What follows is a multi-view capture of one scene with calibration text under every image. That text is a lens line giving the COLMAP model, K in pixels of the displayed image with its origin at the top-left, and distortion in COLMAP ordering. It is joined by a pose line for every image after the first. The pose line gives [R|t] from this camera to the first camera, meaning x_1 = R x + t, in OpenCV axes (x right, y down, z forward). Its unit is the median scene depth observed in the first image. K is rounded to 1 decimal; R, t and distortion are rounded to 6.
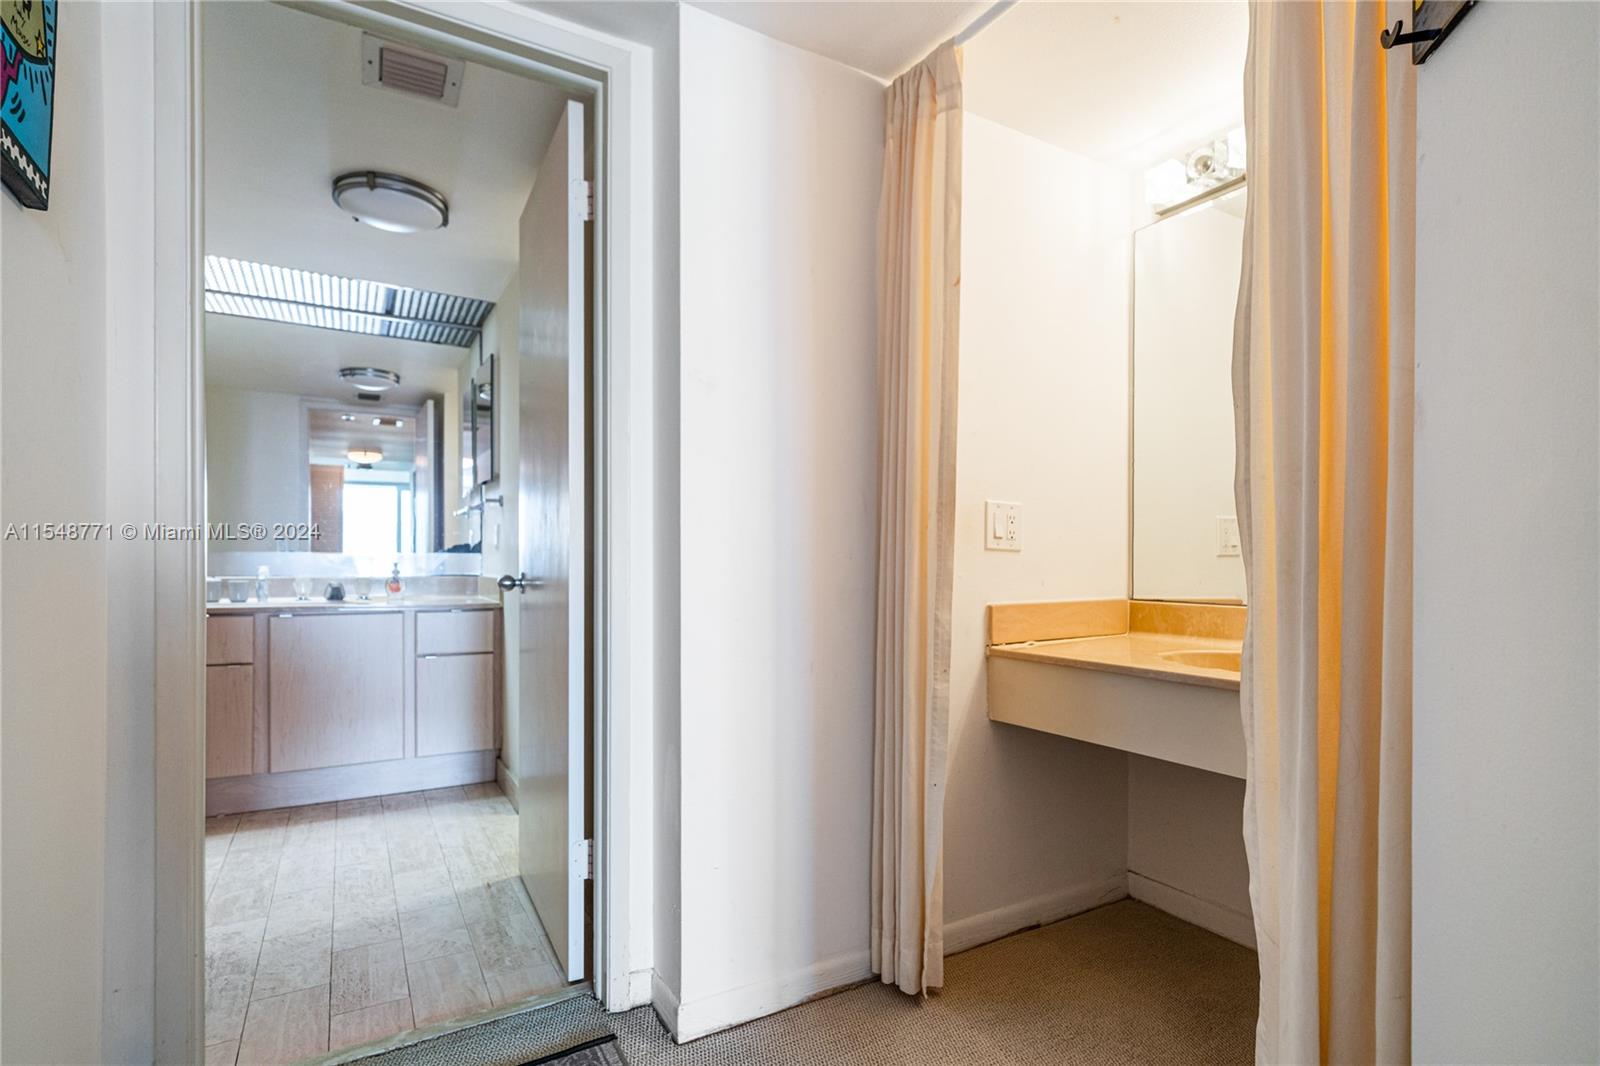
lens RADIAL K [[760.6, 0, 779.6], [0, 760.6, 570.5], [0, 0, 1]] dist [-0.002739, 0.000829]
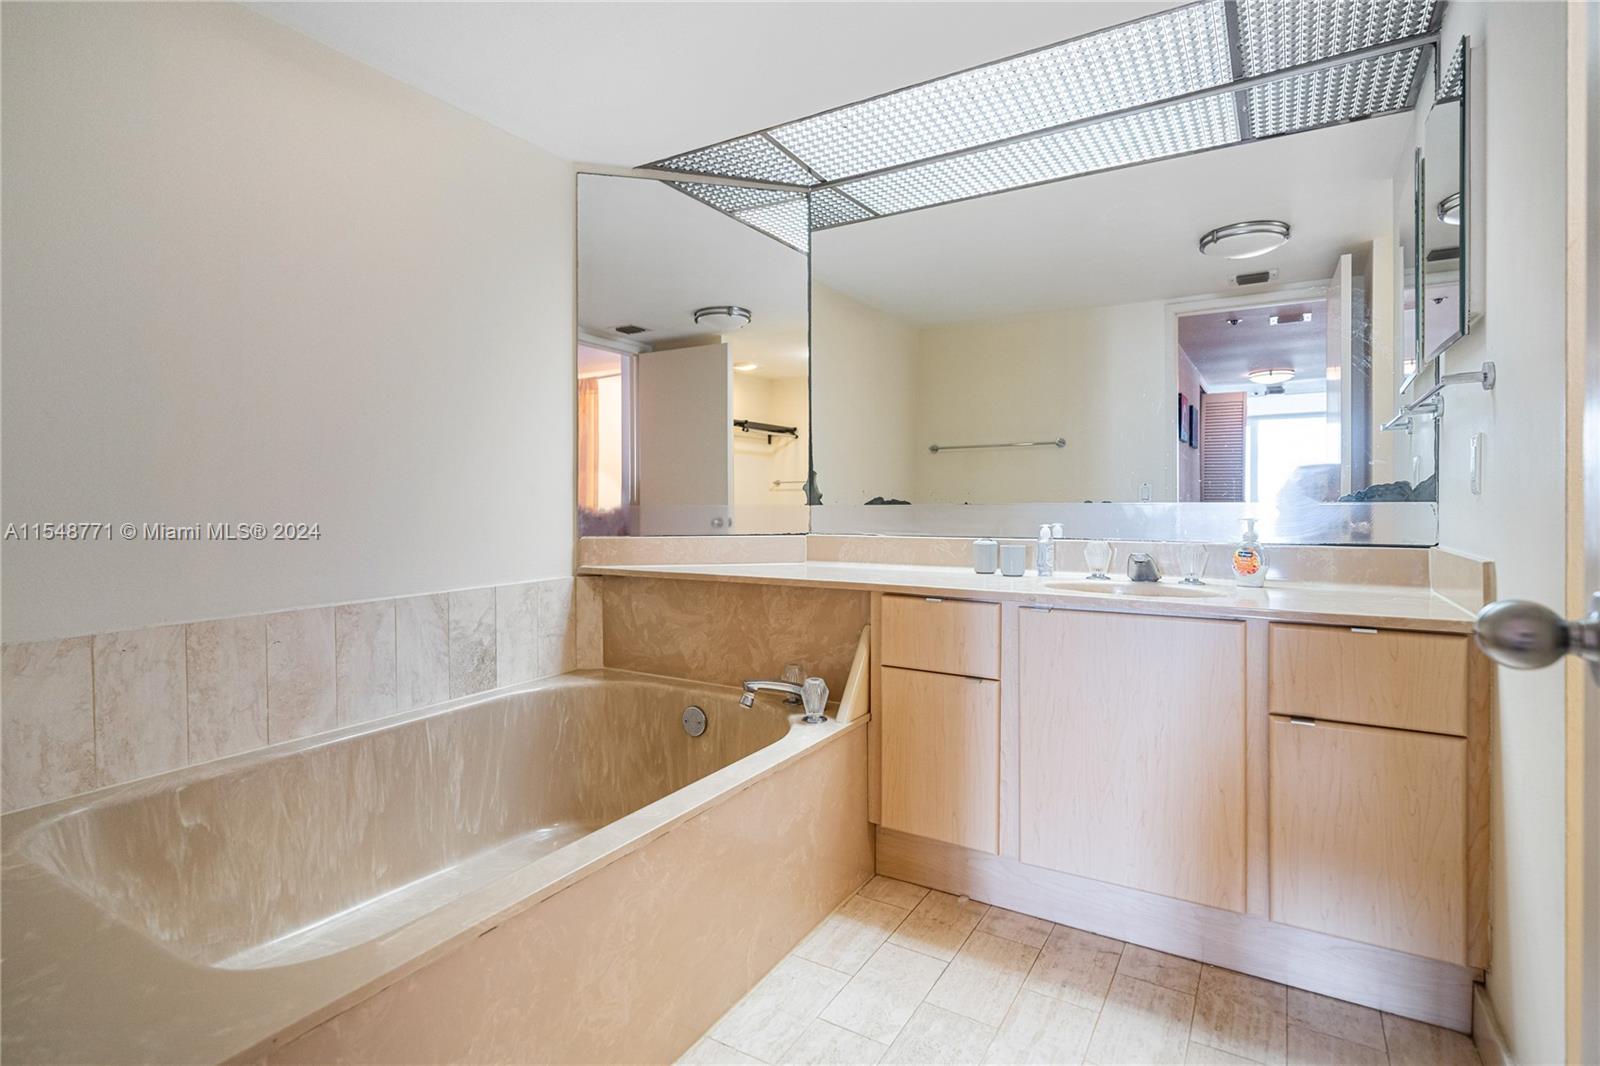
lens RADIAL K [[788.4, 0, 791.4], [0, 788.4, 508.5], [0, 0, 1]] dist [-0.003277, 0.001287]
pose [[0.478056, -0.000263, -0.878329, -0.159684], [-0.006295, 0.999973, -0.003726, -0.014281], [0.878307, 0.007310, 0.478042, 0.429293]]
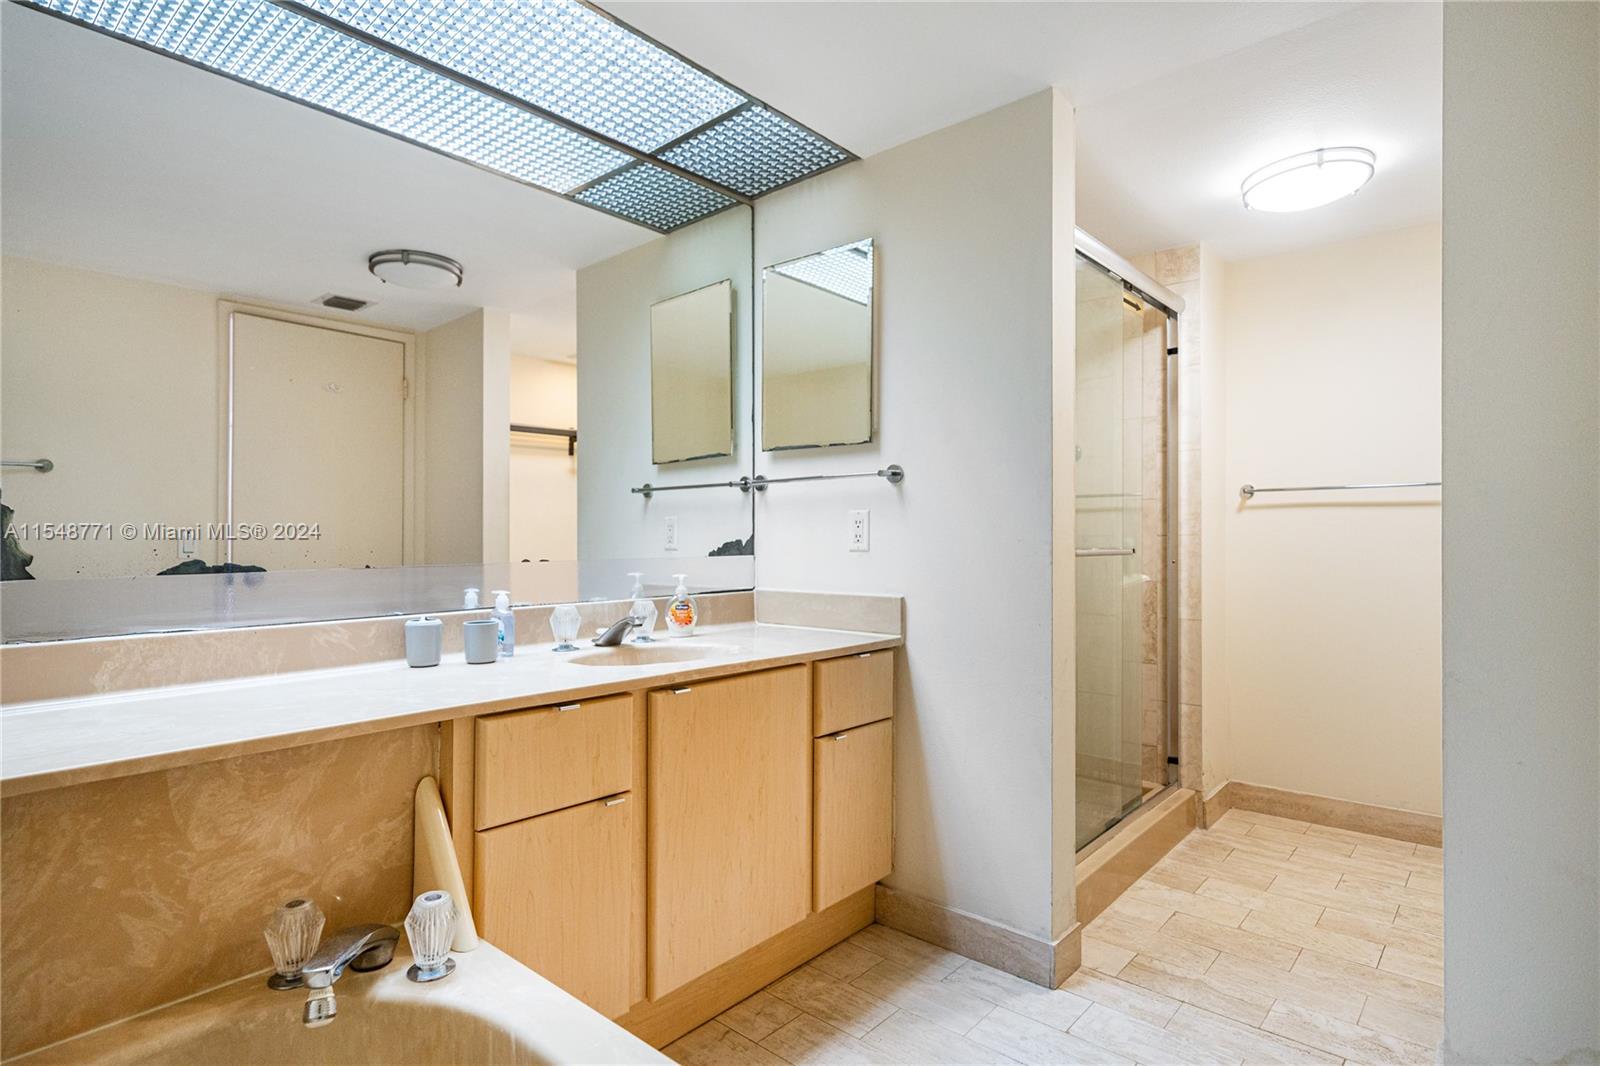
lens RADIAL K [[800.0, 0, 798.4], [0, 800.0, 532.5], [0, 0, 1]] dist [-0.003593, -0.000295]
pose [[0.950443, -0.008300, 0.310788, -0.603753], [0.014530, 0.999737, -0.017739, -0.030691], [-0.310559, 0.021375, 0.950314, 0.367136]]
